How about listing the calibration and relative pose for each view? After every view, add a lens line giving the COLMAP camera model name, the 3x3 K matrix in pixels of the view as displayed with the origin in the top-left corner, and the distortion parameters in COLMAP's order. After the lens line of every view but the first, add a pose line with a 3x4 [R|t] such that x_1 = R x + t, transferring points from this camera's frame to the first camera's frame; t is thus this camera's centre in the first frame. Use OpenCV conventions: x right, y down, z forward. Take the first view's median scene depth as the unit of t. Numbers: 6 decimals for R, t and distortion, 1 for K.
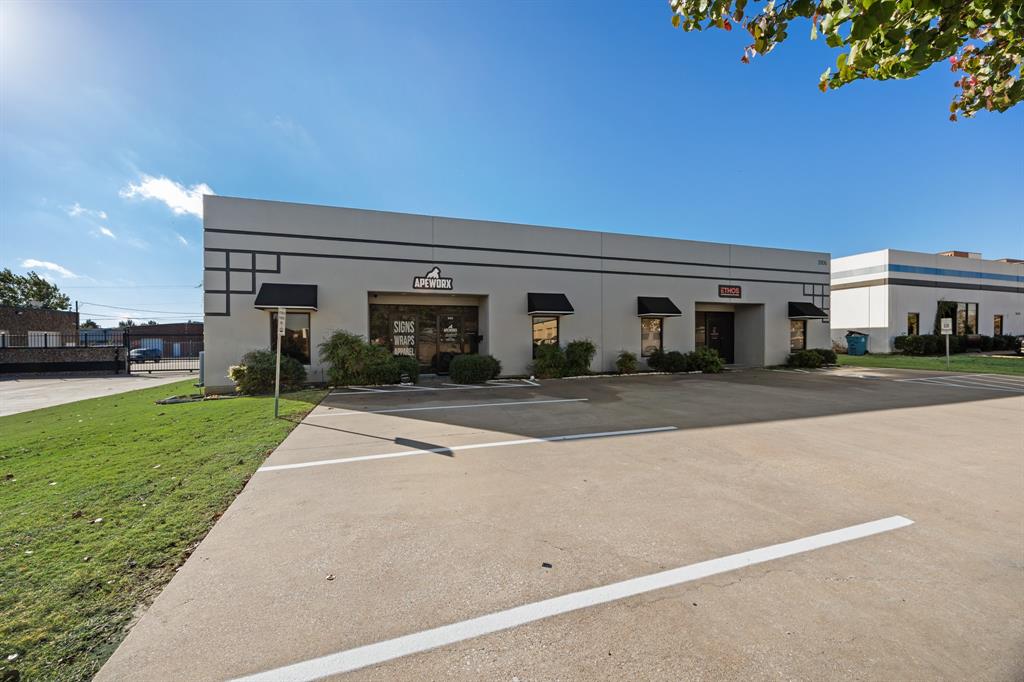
lens RADIAL K [[390.2, 0, 512.7], [0, 390.2, 344.5], [0, 0, 1]] dist [-0.001543, 0.000219]
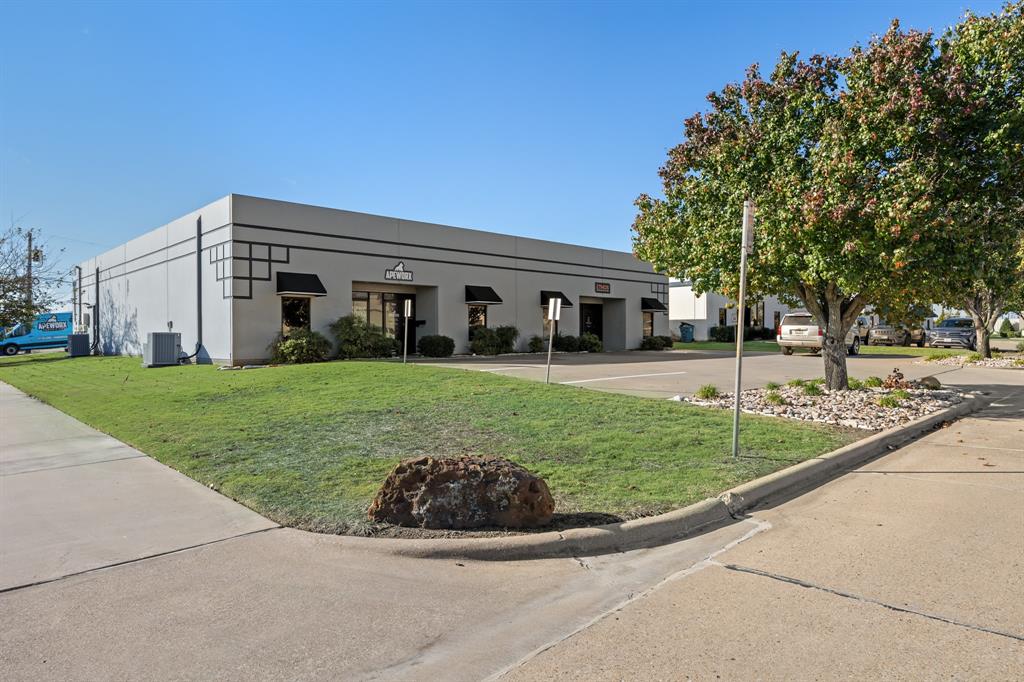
lens RADIAL K [[626.0, 0, 510.0], [0, 626.0, 338.3], [0, 0, 1]] dist [0.000692, 0.000155]
pose [[0.908170, 0.001432, 0.418599, -0.608403], [0.004329, 0.999909, -0.012813, 0.052926], [-0.418579, 0.013449, 0.908081, -0.758377]]
